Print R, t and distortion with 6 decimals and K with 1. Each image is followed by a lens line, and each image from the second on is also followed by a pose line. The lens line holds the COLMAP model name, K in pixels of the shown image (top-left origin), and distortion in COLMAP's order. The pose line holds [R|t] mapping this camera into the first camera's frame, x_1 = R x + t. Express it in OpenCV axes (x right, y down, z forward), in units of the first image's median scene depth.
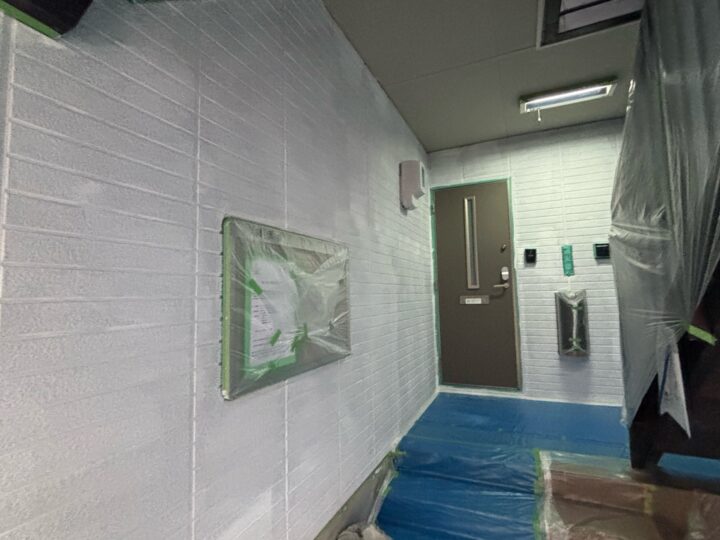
lens RADIAL K [[364.1, 0, 360.4], [0, 364.1, 267.4], [0, 0, 1]] dist [0.004273, 0.003761]
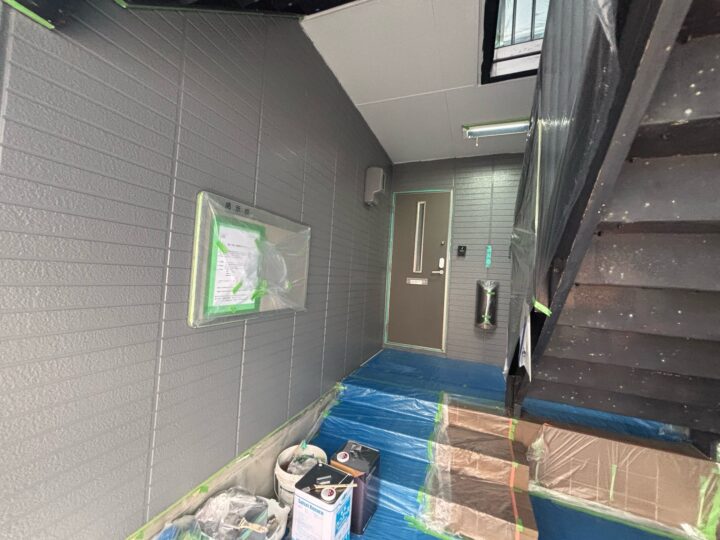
lens RADIAL K [[287.7, 0, 360.1], [0, 287.7, 270.2], [0, 0, 1]] dist [-0.000838, -0.000389]
pose [[0.995548, 0.086074, 0.038401, 0.106050], [-0.087953, 0.994856, 0.050257, 0.025515], [-0.033877, -0.053411, 0.997998, -0.030416]]
